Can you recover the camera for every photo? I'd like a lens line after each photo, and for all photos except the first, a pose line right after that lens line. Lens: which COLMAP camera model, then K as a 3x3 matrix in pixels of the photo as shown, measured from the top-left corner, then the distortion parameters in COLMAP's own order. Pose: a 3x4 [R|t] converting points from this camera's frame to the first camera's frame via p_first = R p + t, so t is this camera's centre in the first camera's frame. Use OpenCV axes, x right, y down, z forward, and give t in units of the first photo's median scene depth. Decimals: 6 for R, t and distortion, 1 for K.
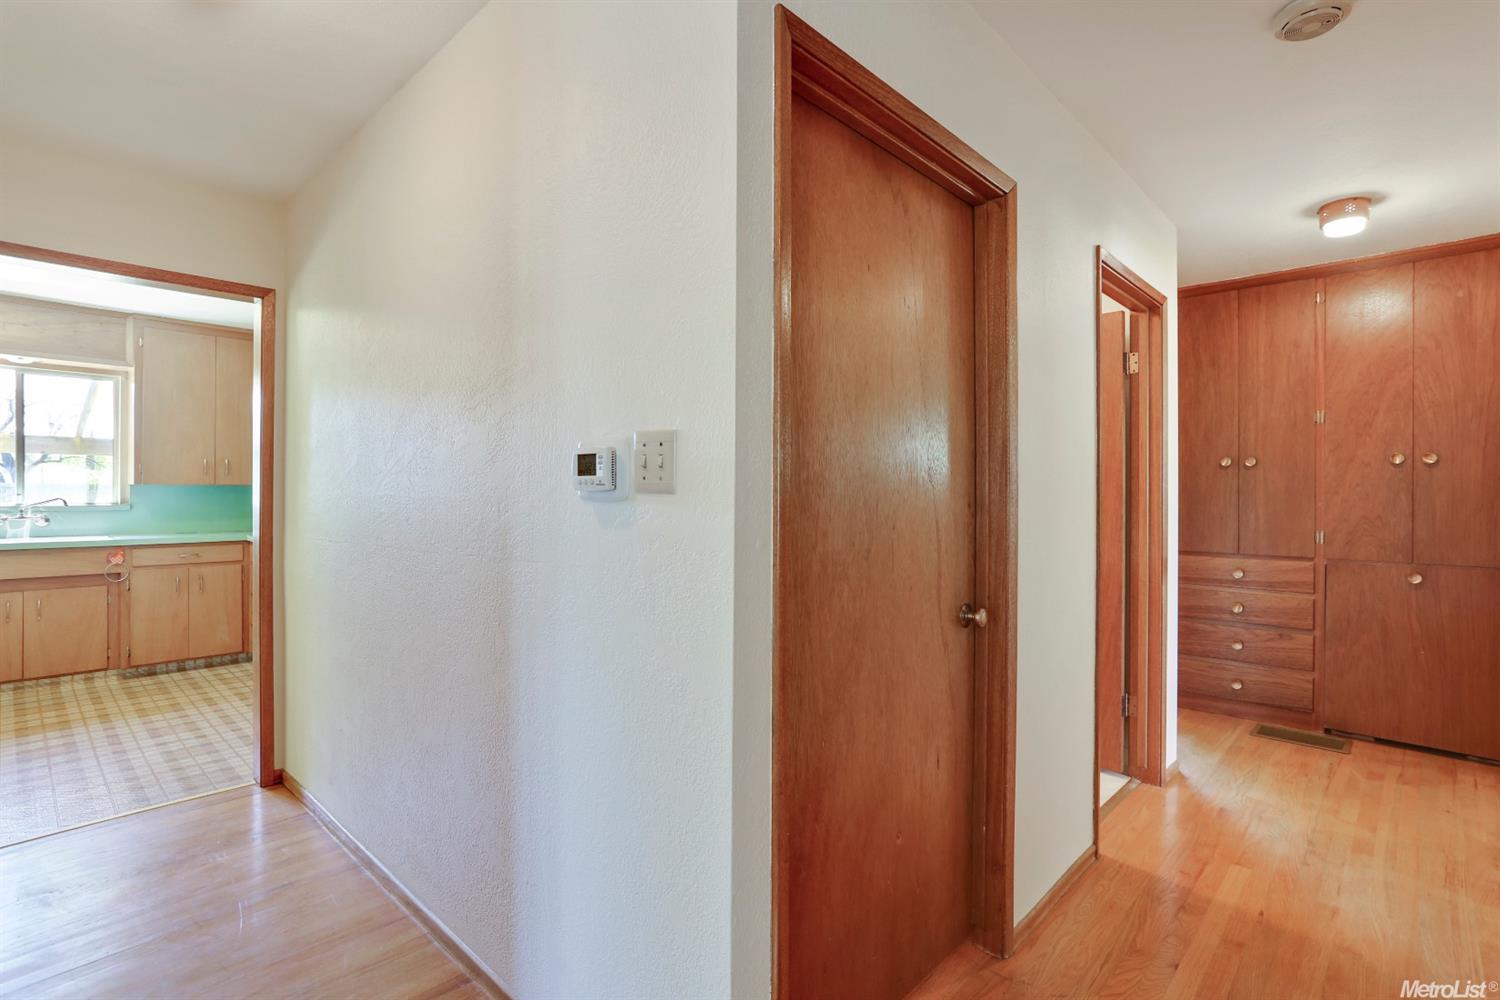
lens RADIAL K [[723.7, 0, 774.5], [0, 723.7, 492.1], [0, 0, 1]] dist [-0.055125, 0.023428]
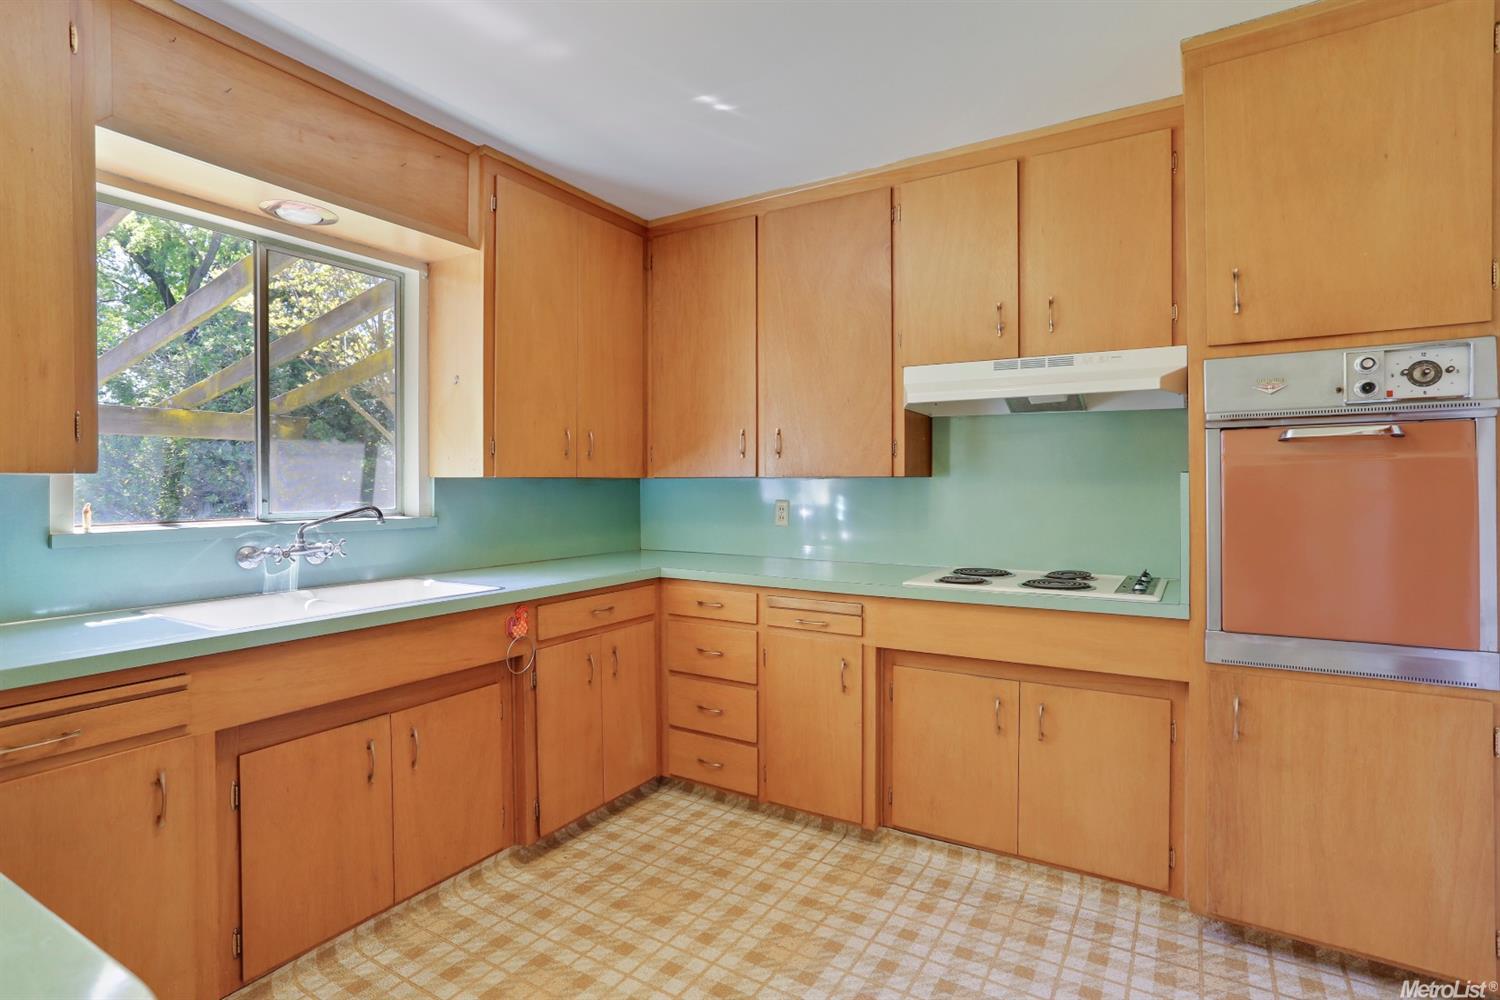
lens RADIAL K [[731.9, 0, 755.7], [0, 731.9, 488.7], [0, 0, 1]] dist [-0.056921, 0.023734]
pose [[0.984037, -0.006857, 0.177830, -0.853996], [0.005387, 0.999947, 0.008751, -0.006288], [-0.177881, -0.007654, 0.984022, 0.465427]]
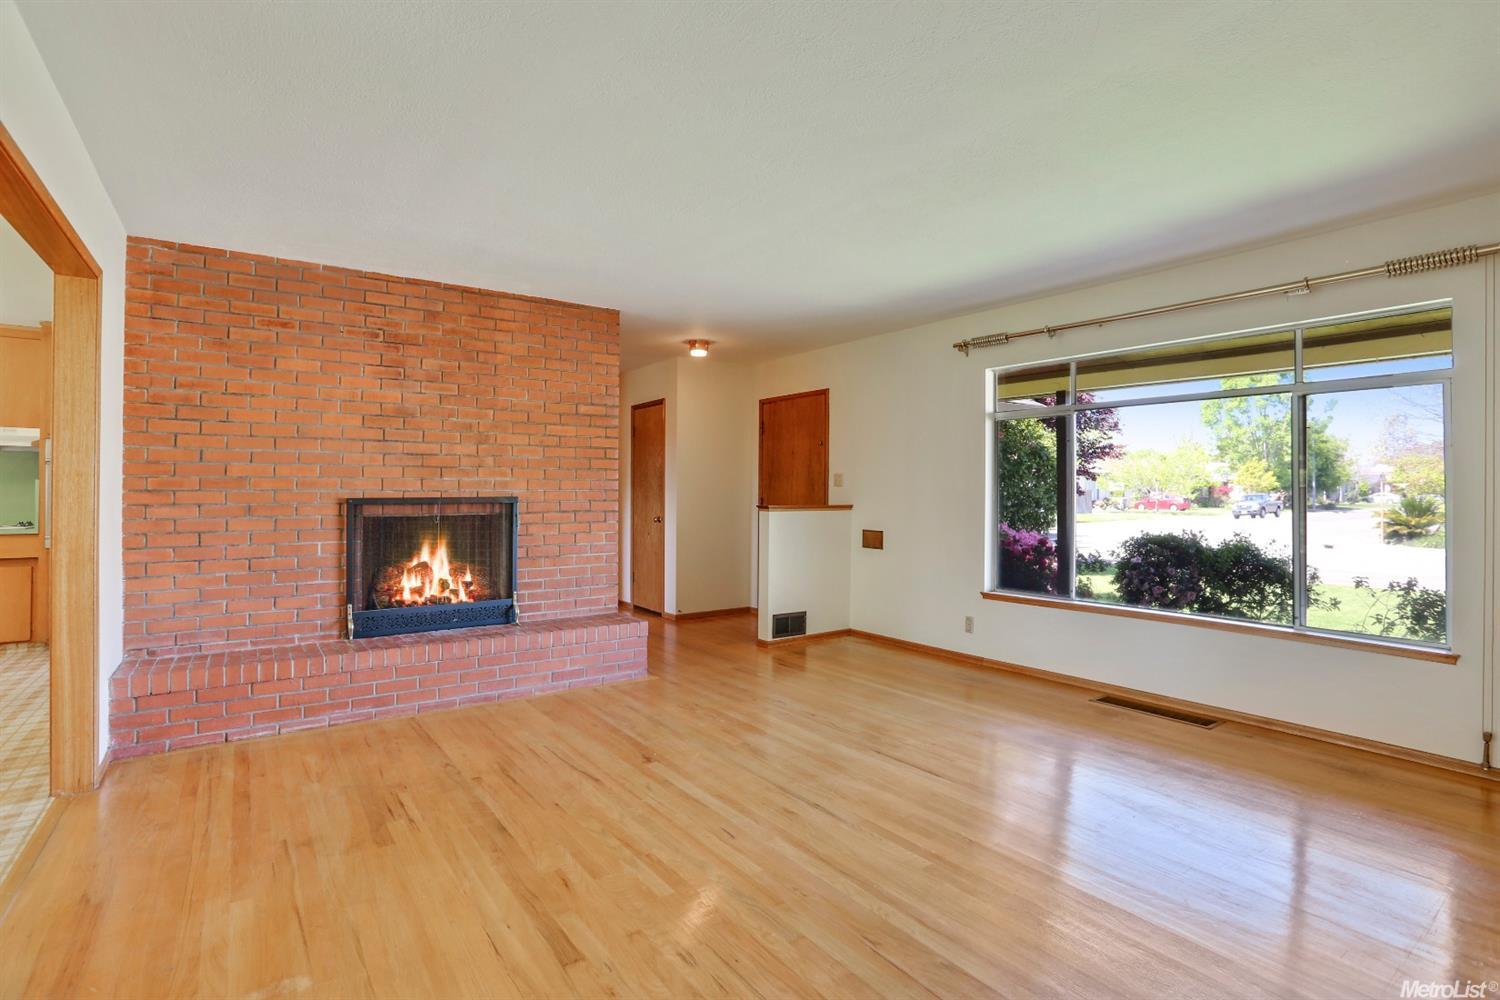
lens RADIAL K [[731.9, 0, 755.7], [0, 731.9, 488.7], [0, 0, 1]] dist [-0.056921, 0.023734]
pose [[0.224843, 0.009944, 0.974344, -1.379122], [-0.004737, 0.999947, -0.009112, 0.009112], [-0.974383, -0.002567, 0.224878, -0.548193]]
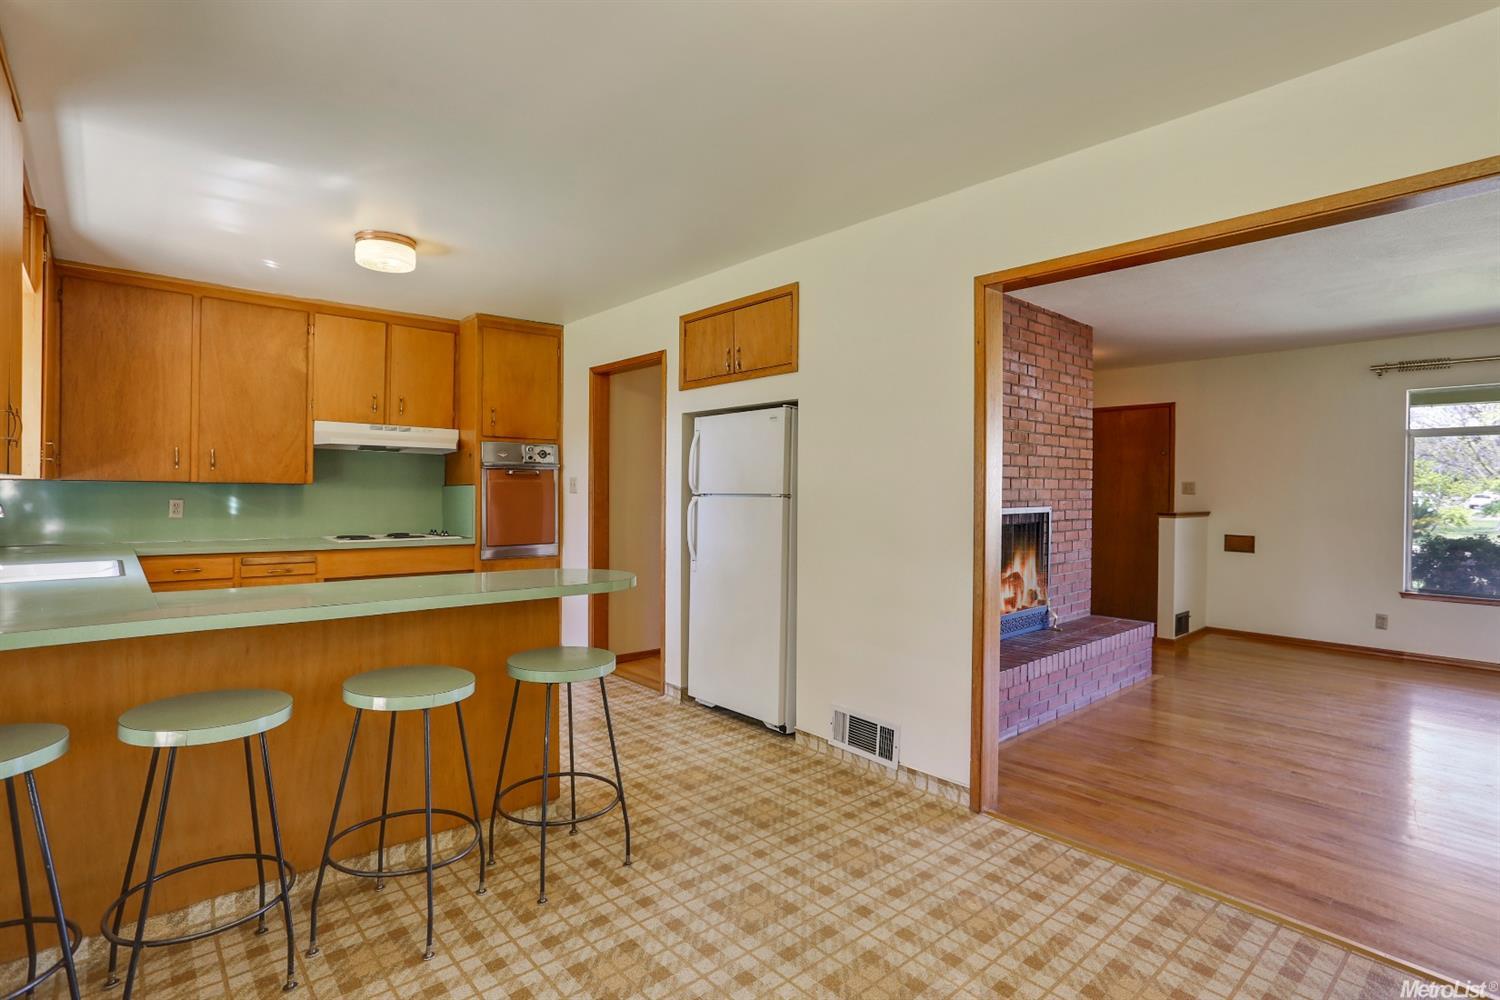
lens RADIAL K [[731.9, 0, 755.7], [0, 731.9, 488.7], [0, 0, 1]] dist [-0.056921, 0.023734]
pose [[0.123129, 0.006473, 0.992370, -1.538400], [-0.008530, 0.999949, -0.005464, -0.003483], [-0.992354, -0.007792, 0.123178, 0.294416]]
